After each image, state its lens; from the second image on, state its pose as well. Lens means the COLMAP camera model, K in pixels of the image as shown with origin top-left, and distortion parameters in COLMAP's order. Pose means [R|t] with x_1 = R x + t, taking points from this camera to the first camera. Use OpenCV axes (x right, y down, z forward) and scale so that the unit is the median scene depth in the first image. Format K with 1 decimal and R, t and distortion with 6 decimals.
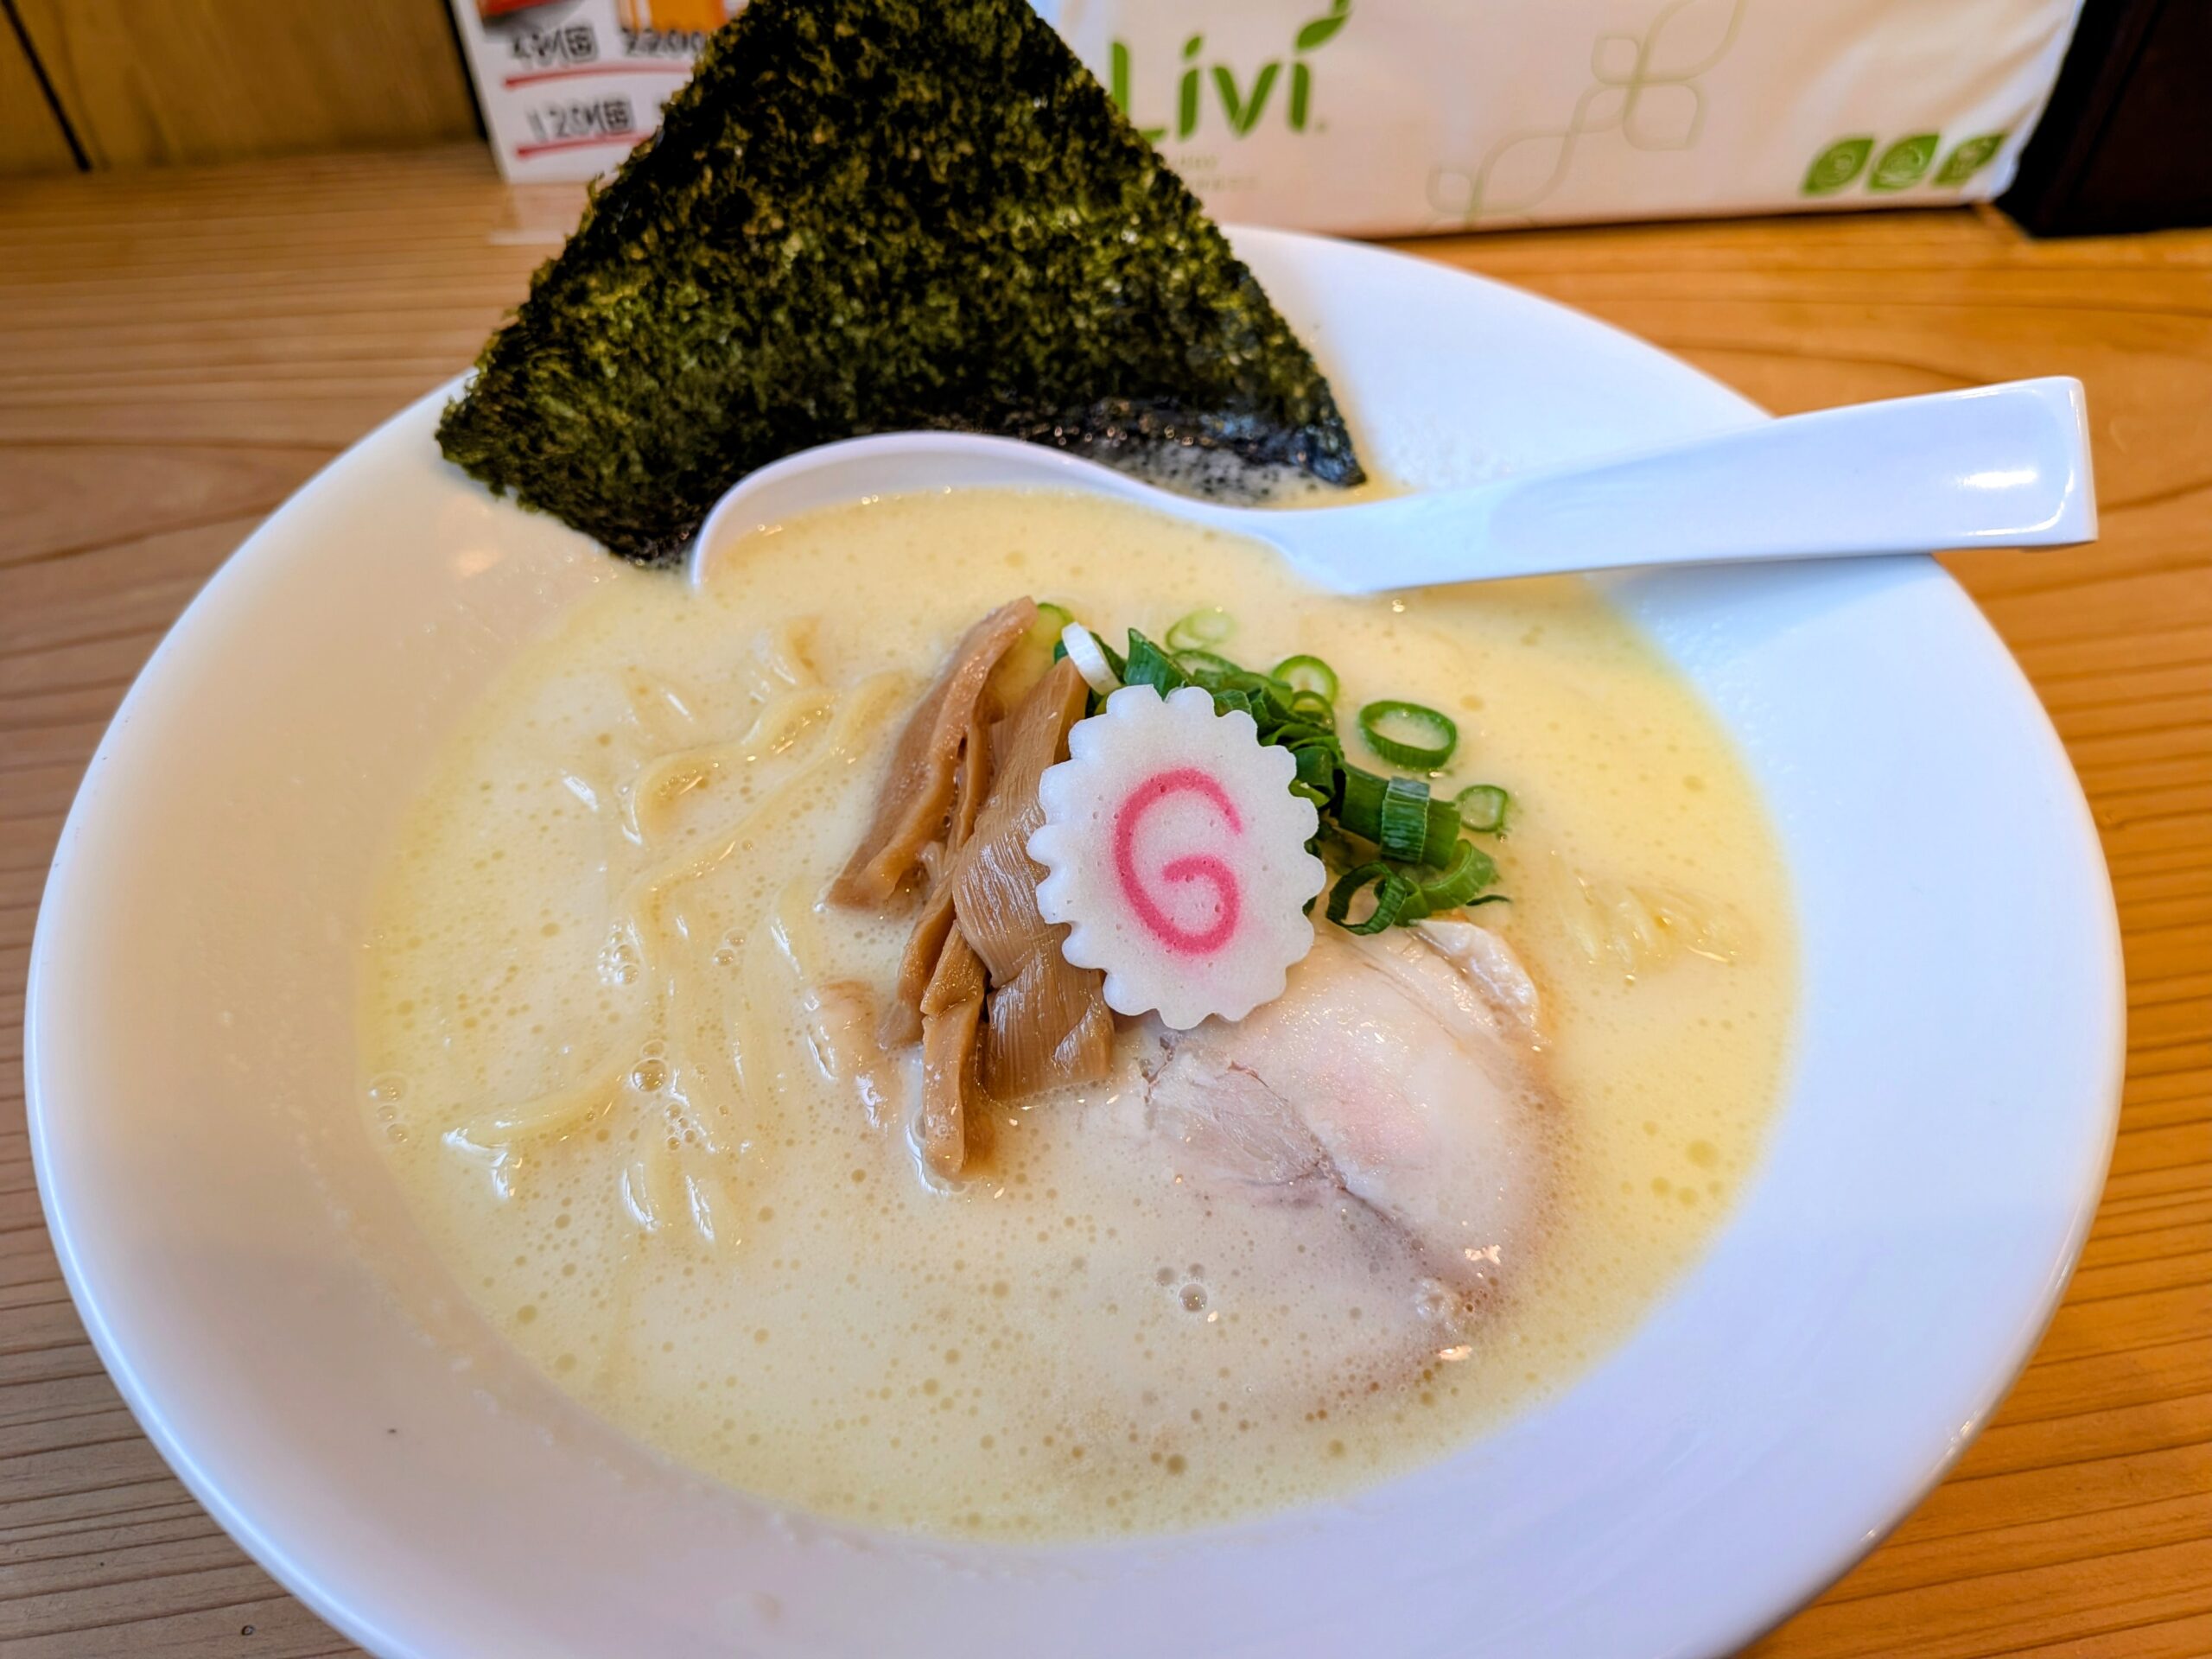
lens RADIAL K [[1563.1, 0, 1106.0], [0, 1563.1, 829.5], [0, 0, 1]] dist [0.030190, -0.046068]
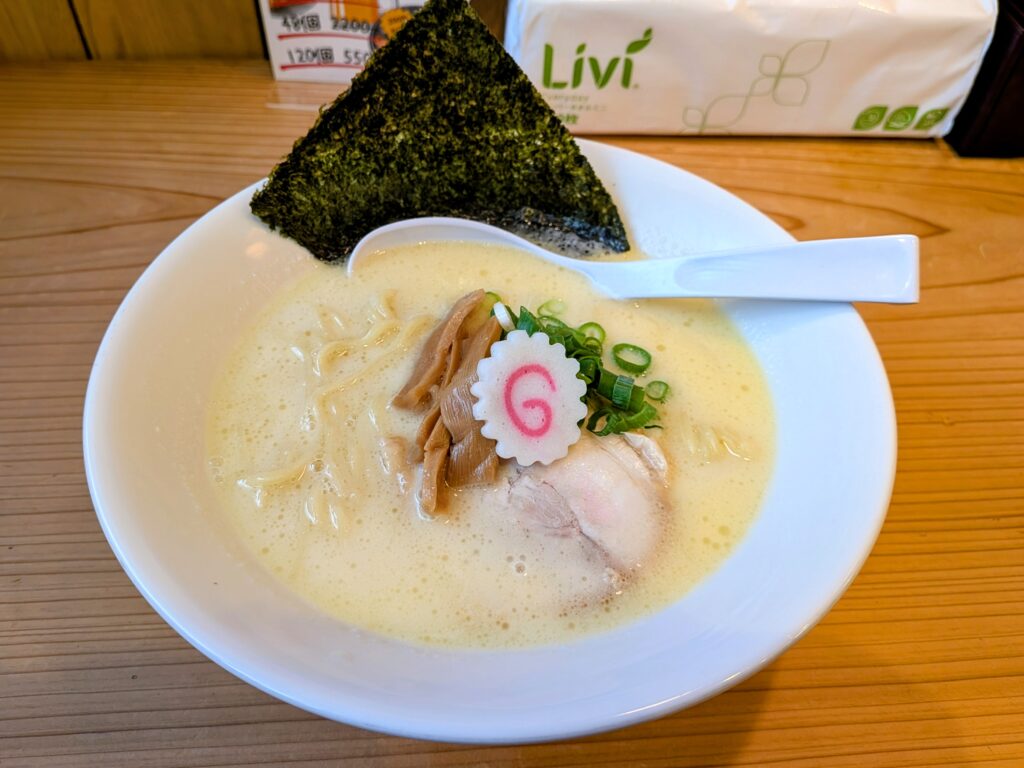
lens RADIAL K [[854.1, 0, 491.5], [0, 854.1, 411.2], [0, 0, 1]] dist [0.078179, -0.079972]
pose [[0.994548, 0.087447, -0.056804, 0.056682], [-0.086589, 0.996092, 0.017398, 0.016745], [0.058104, -0.012384, 0.998234, -0.339255]]
